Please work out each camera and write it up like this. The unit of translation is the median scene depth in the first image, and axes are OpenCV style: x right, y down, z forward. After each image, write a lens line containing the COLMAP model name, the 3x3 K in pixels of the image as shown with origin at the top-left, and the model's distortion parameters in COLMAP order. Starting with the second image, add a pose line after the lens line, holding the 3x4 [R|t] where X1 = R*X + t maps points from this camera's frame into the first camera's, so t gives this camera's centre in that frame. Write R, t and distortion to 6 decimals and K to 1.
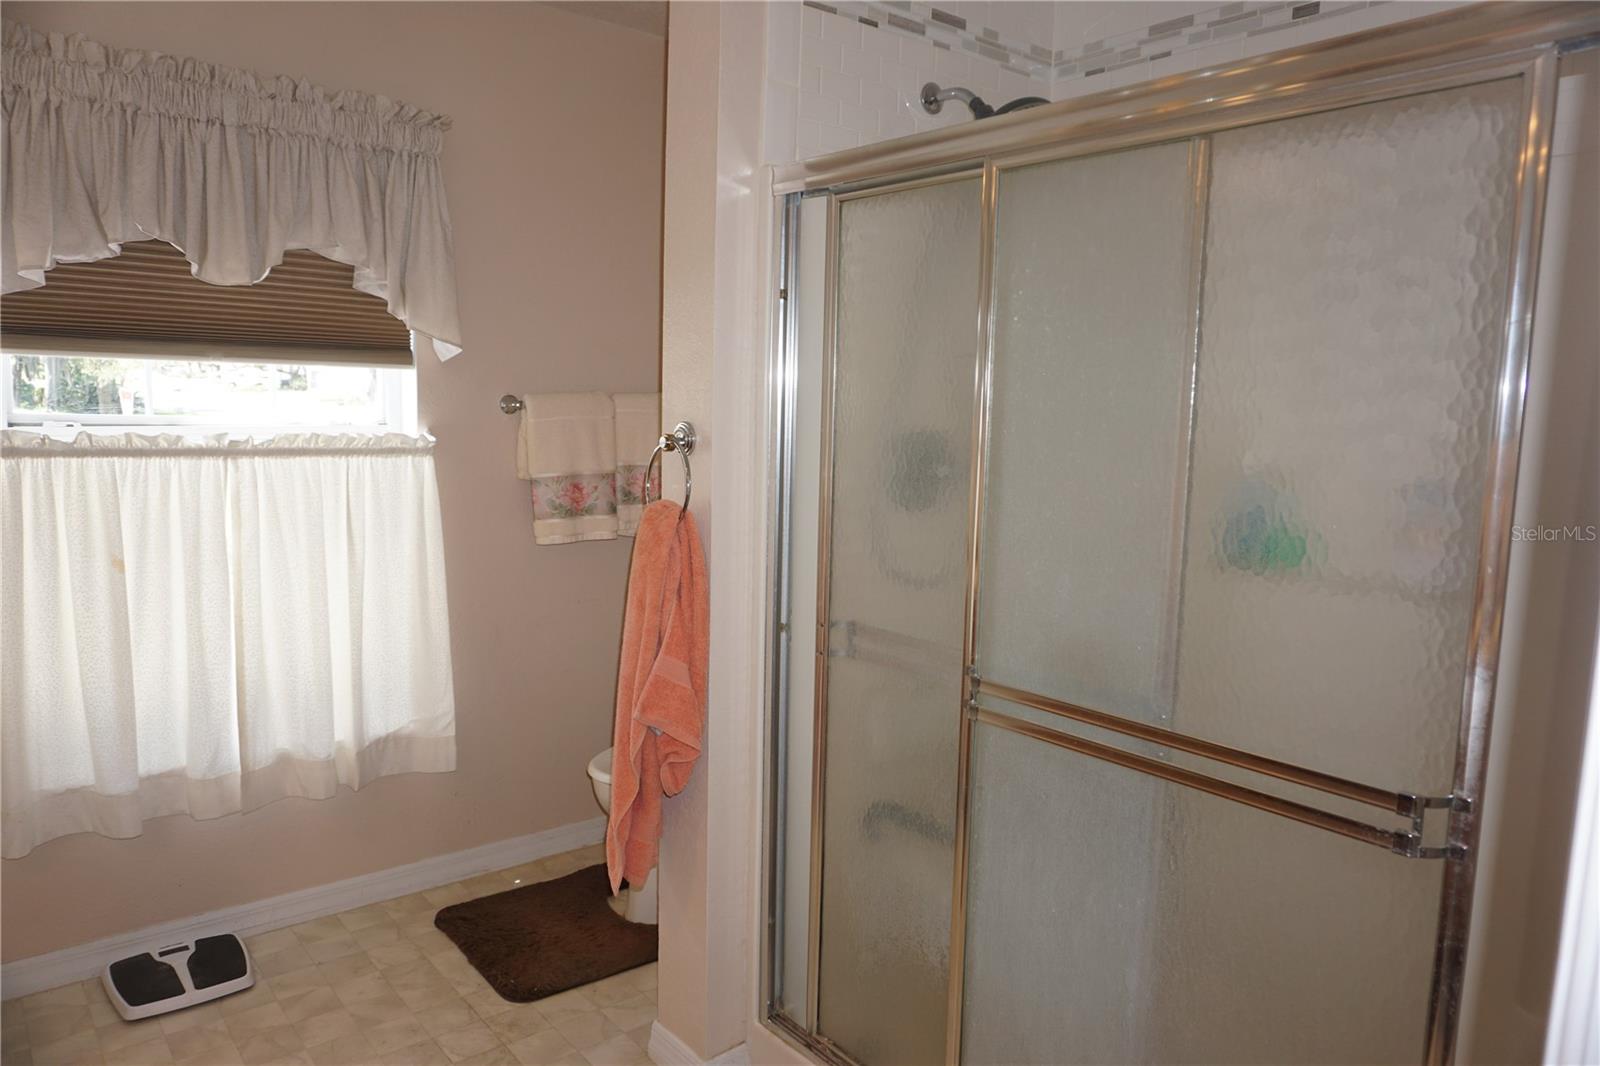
lens RADIAL K [[1080.2, 0, 800.2], [0, 1080.2, 535.5], [0, 0, 1]] dist [-0.044807, 0.031648]
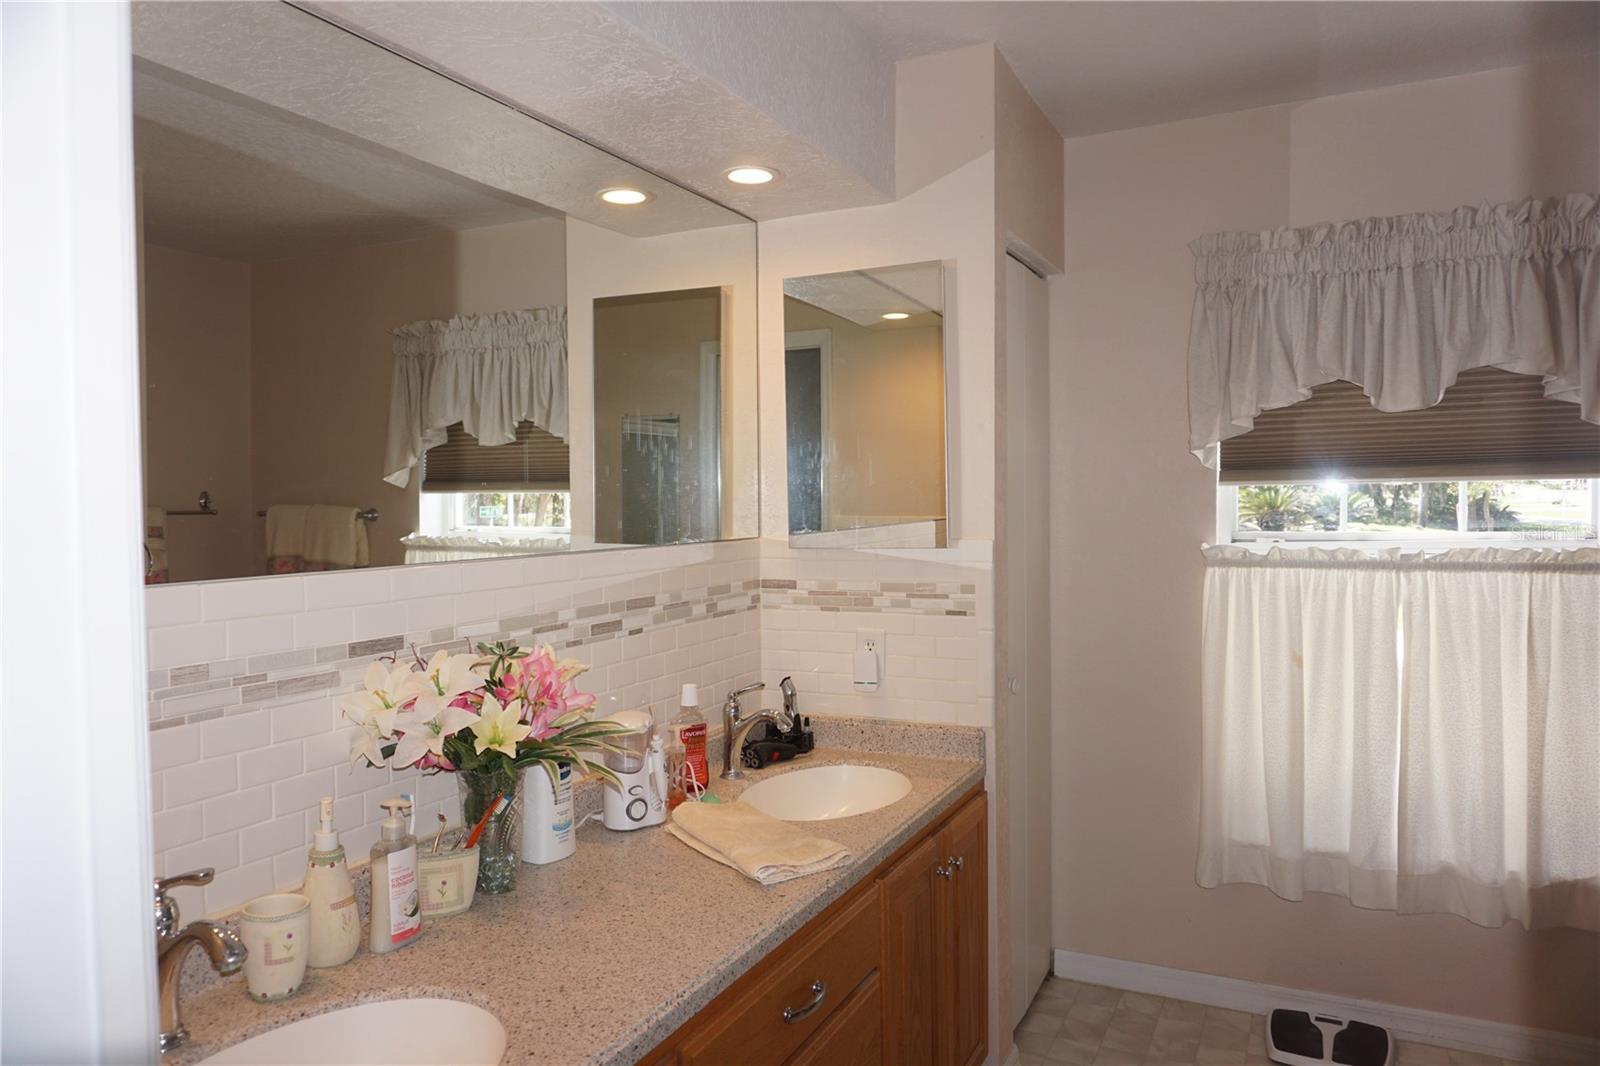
lens RADIAL K [[1080.2, 0, 800.2], [0, 1080.2, 535.5], [0, 0, 1]] dist [-0.044807, 0.031648]
pose [[0.409513, -0.011697, -0.912229, 0.196992], [-0.086867, 0.994875, -0.051752, -0.000151], [0.908159, 0.100436, 0.406398, 0.017443]]
